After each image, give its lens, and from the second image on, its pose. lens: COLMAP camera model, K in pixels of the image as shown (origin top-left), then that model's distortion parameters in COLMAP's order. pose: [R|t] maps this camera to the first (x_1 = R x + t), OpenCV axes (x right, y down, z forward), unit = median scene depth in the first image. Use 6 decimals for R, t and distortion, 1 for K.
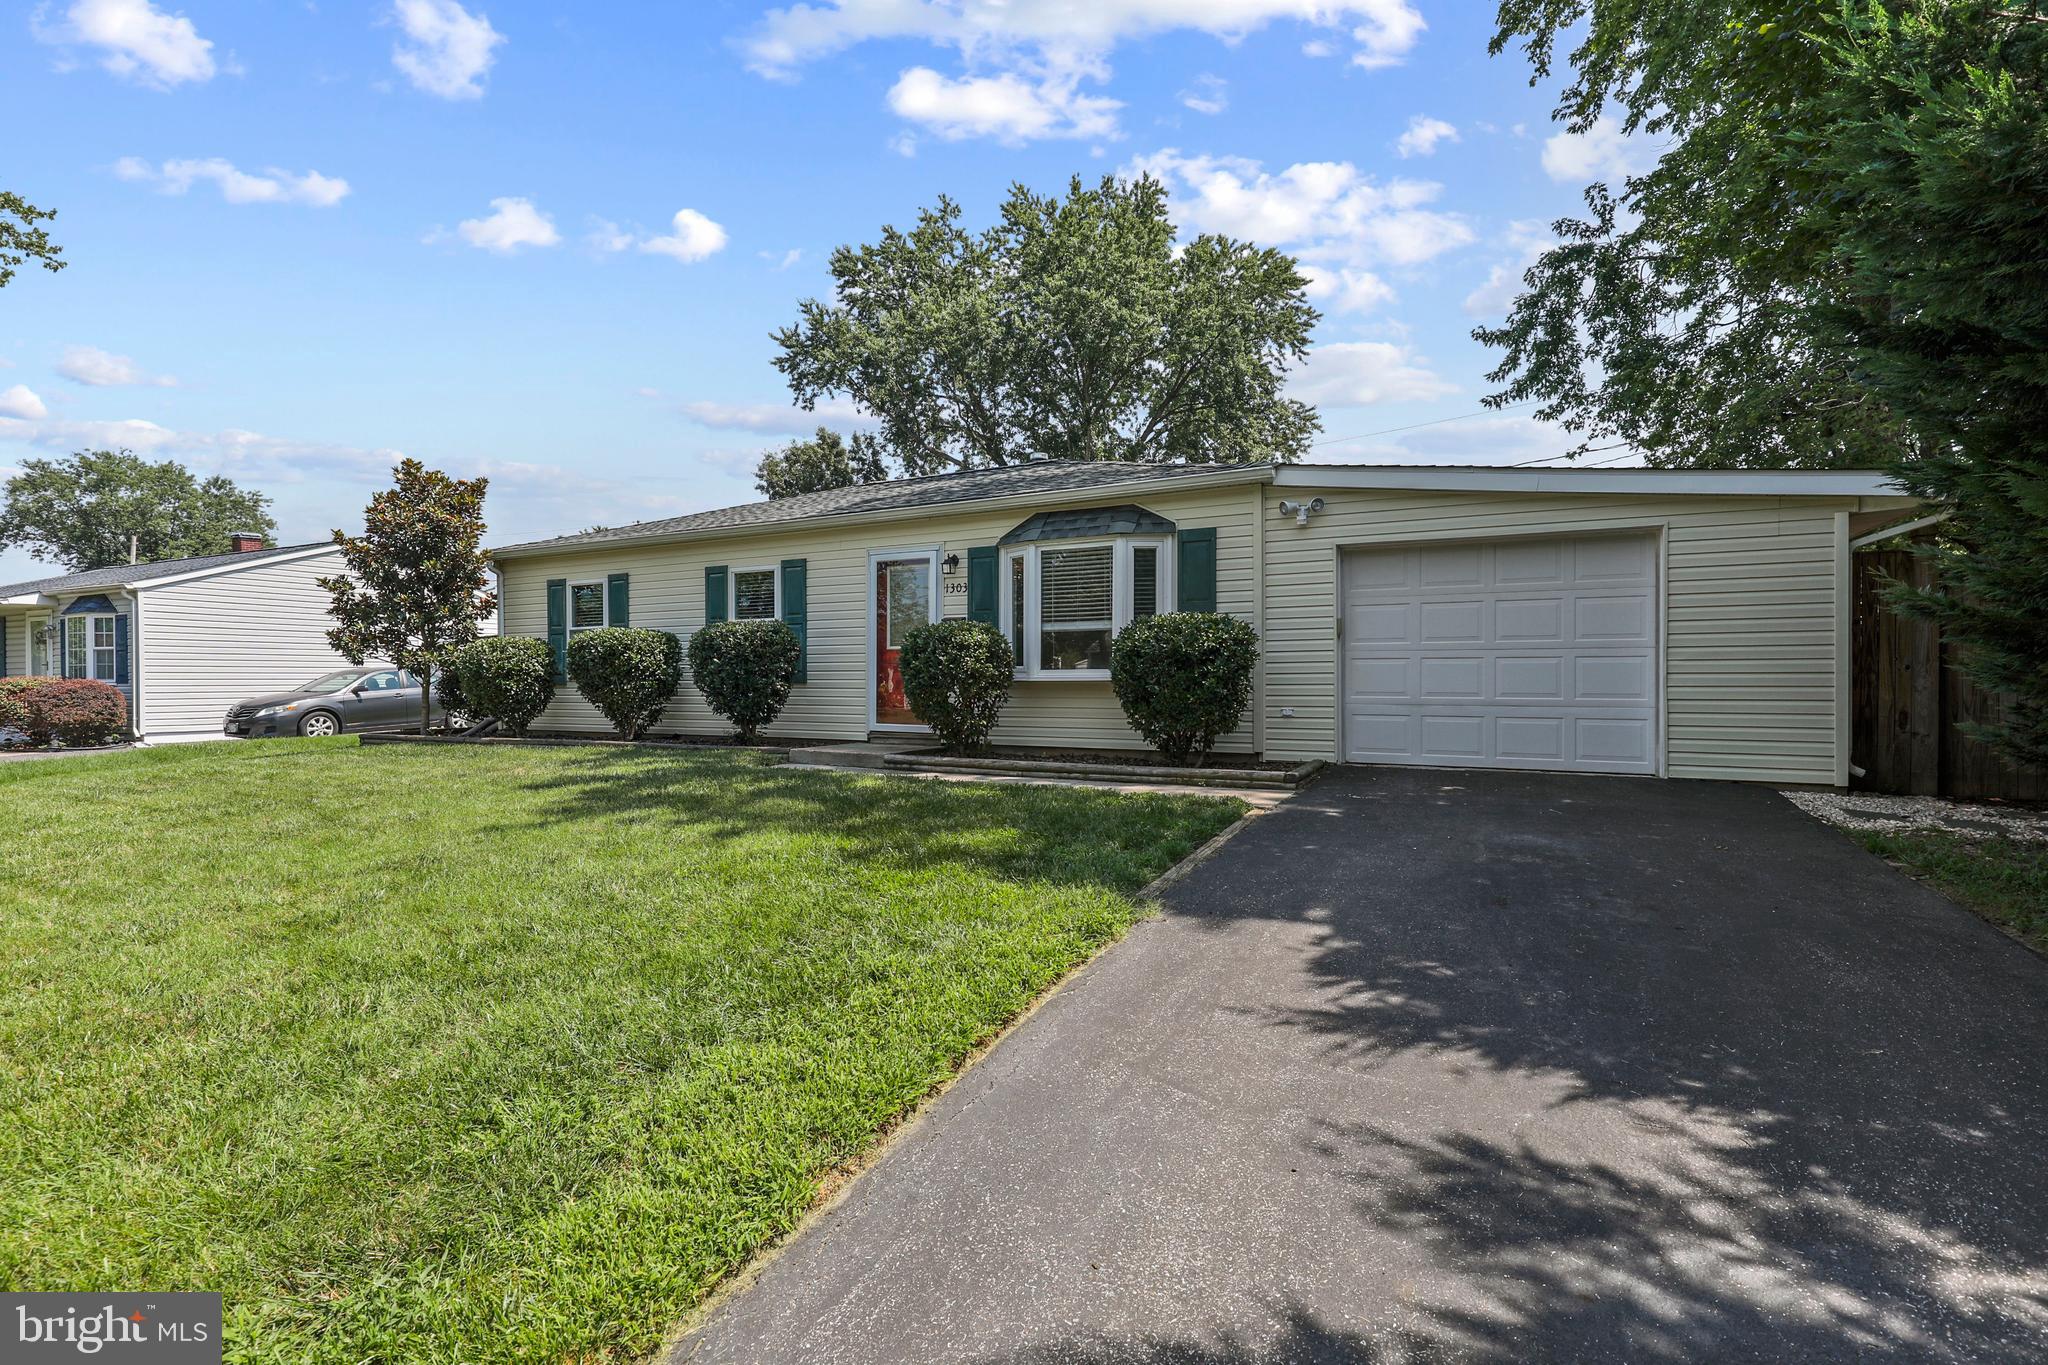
lens RADIAL K [[886.2, 0, 1024.0], [0, 886.2, 682.5], [0, 0, 1]] dist [0.002439, 0.000518]
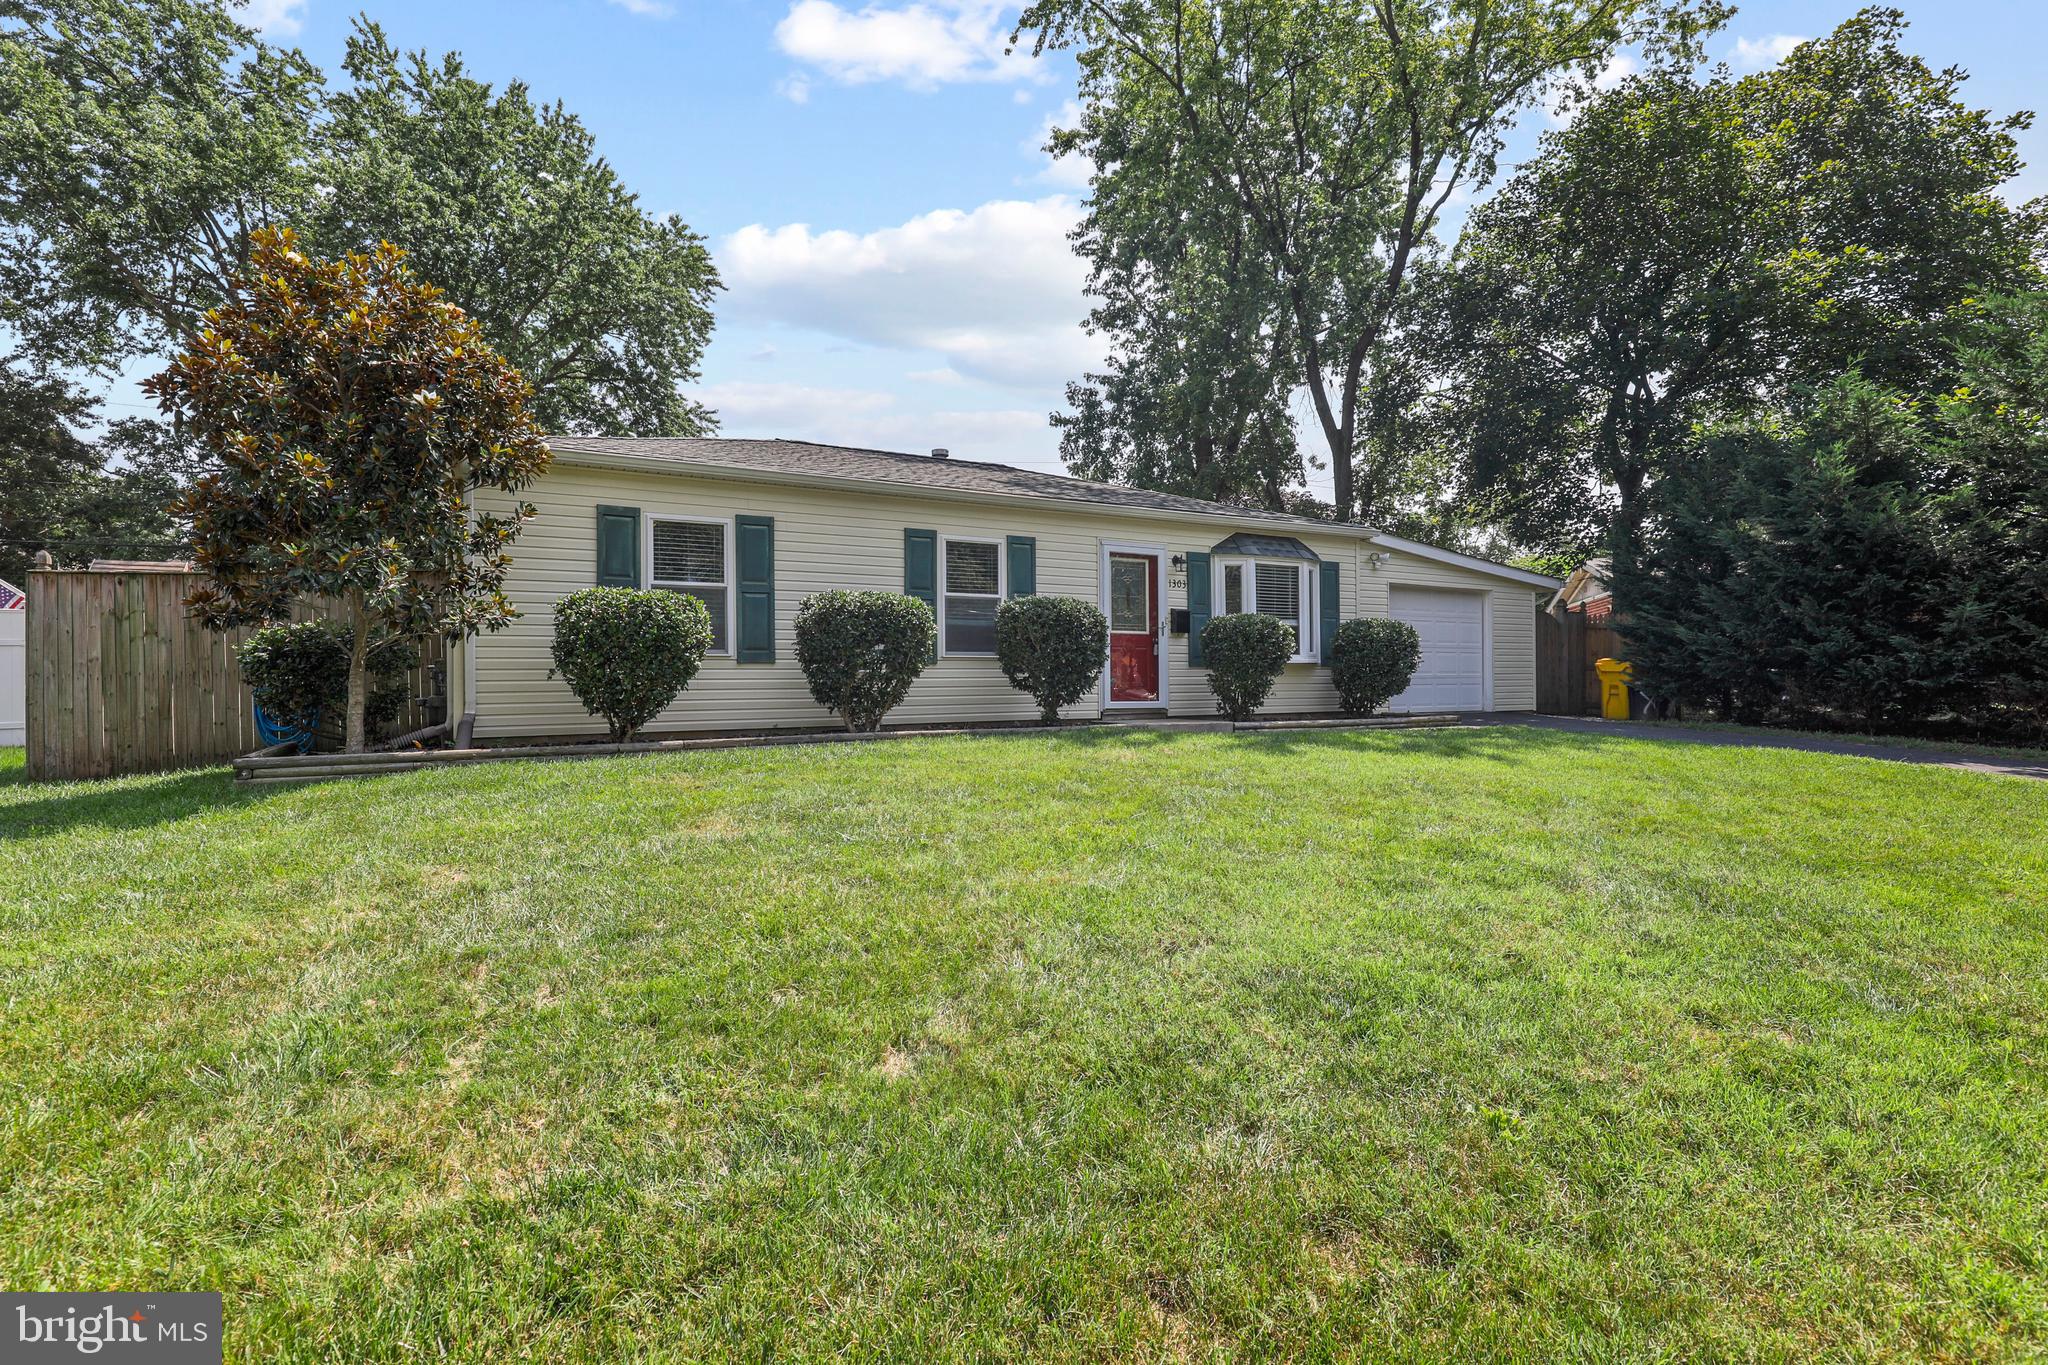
lens RADIAL K [[887.5, 0, 975.4], [0, 887.5, 670.4], [0, 0, 1]] dist [0.000479, 0.000467]
pose [[0.599985, 0.006598, 0.799984, -0.984604], [0.004777, 0.999919, -0.011830, 0.017392], [-0.799997, 0.010919, 0.599905, 0.424968]]
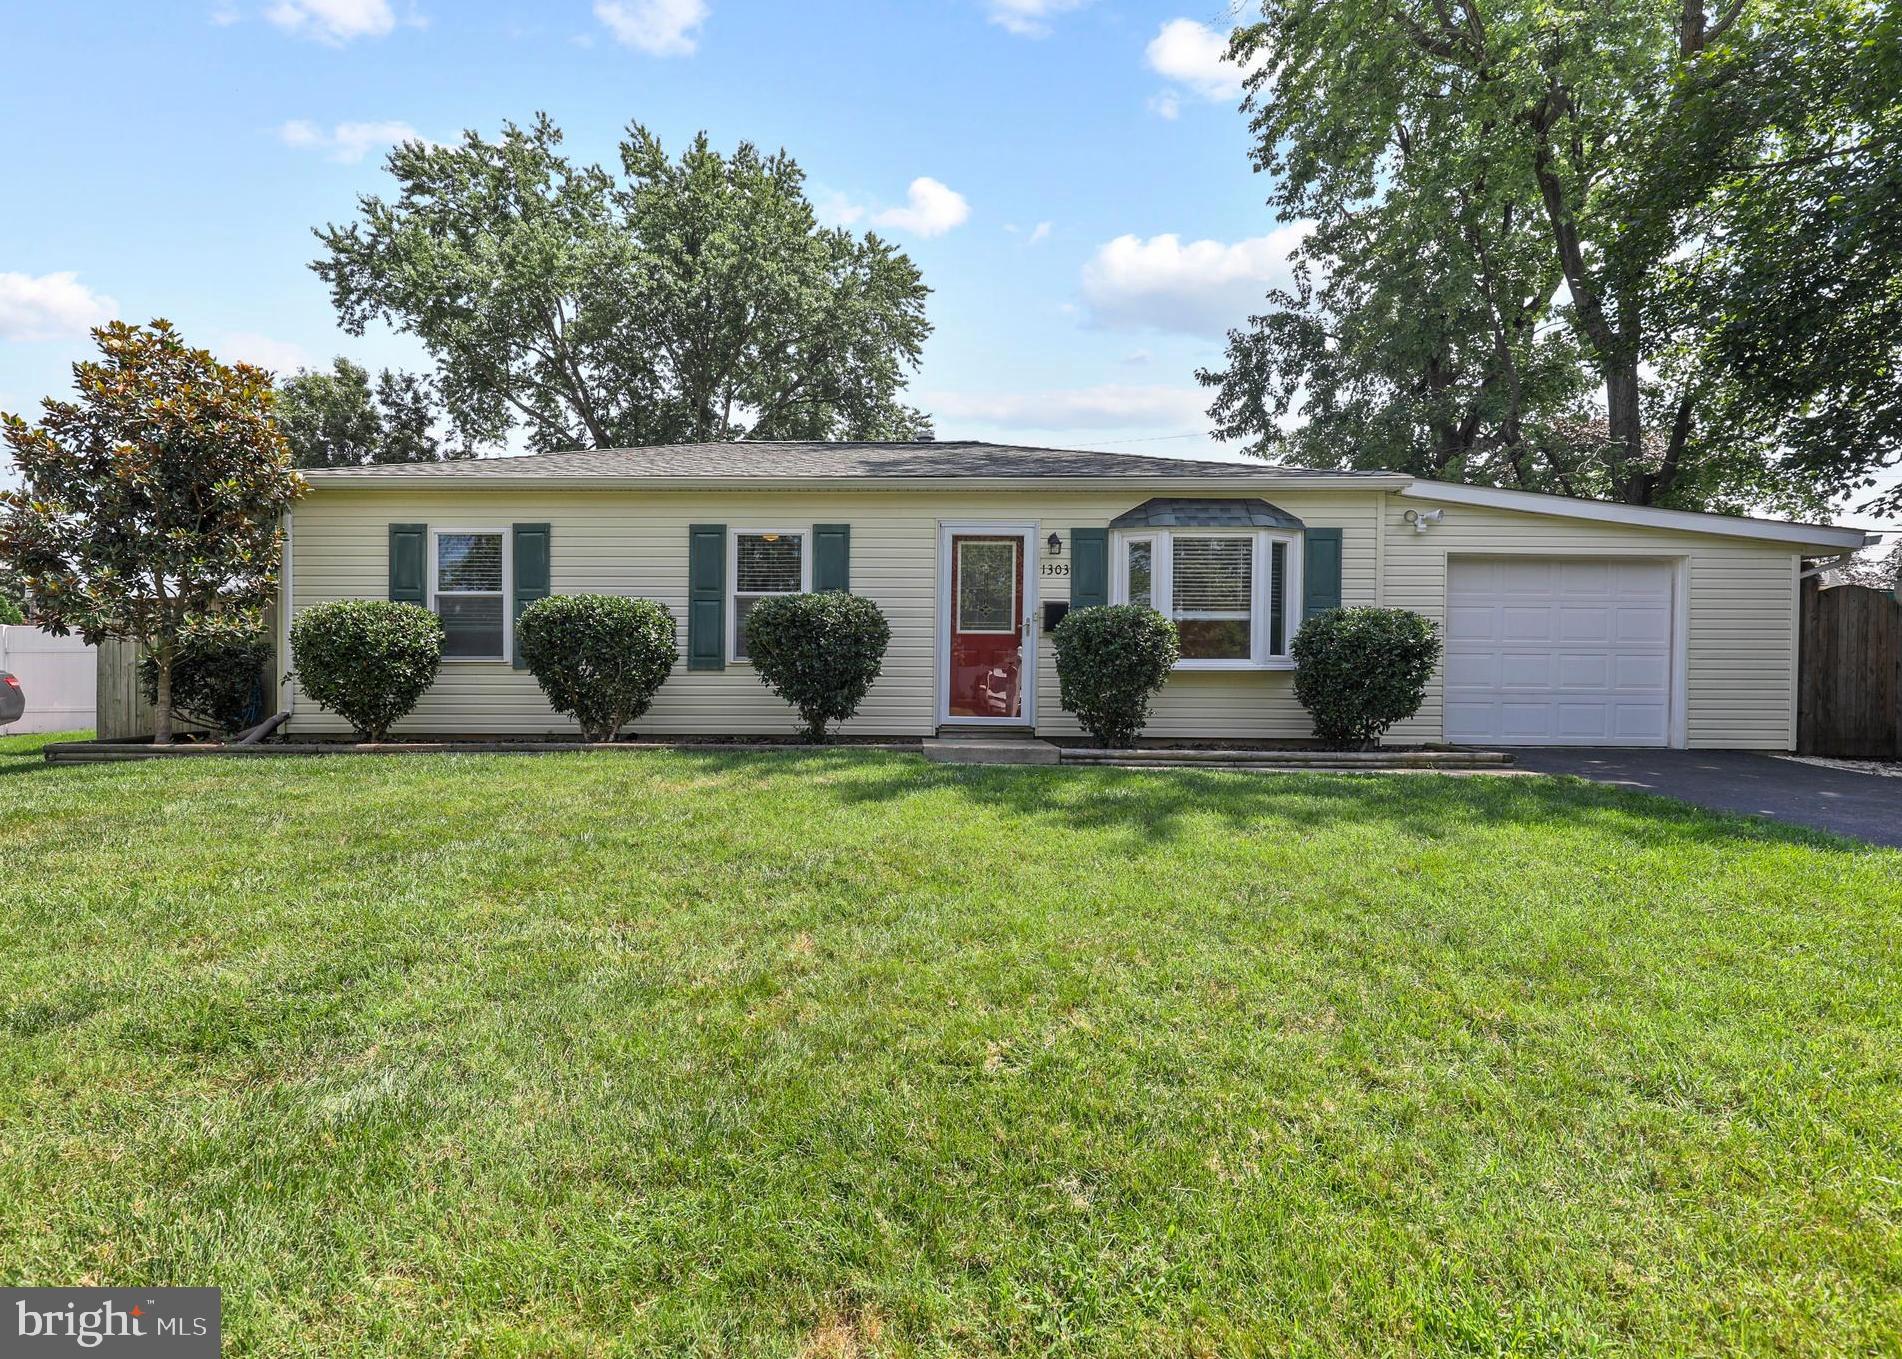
lens RADIAL K [[900.0, 0, 951.0], [0, 900.0, 679.5], [0, 0, 1]] dist [-0.001100, 0.000078]
pose [[0.902384, 0.007507, 0.430868, -0.485637], [-0.007288, 0.999971, -0.002160, 0.009436], [-0.430871, -0.001191, 0.902413, 0.163048]]
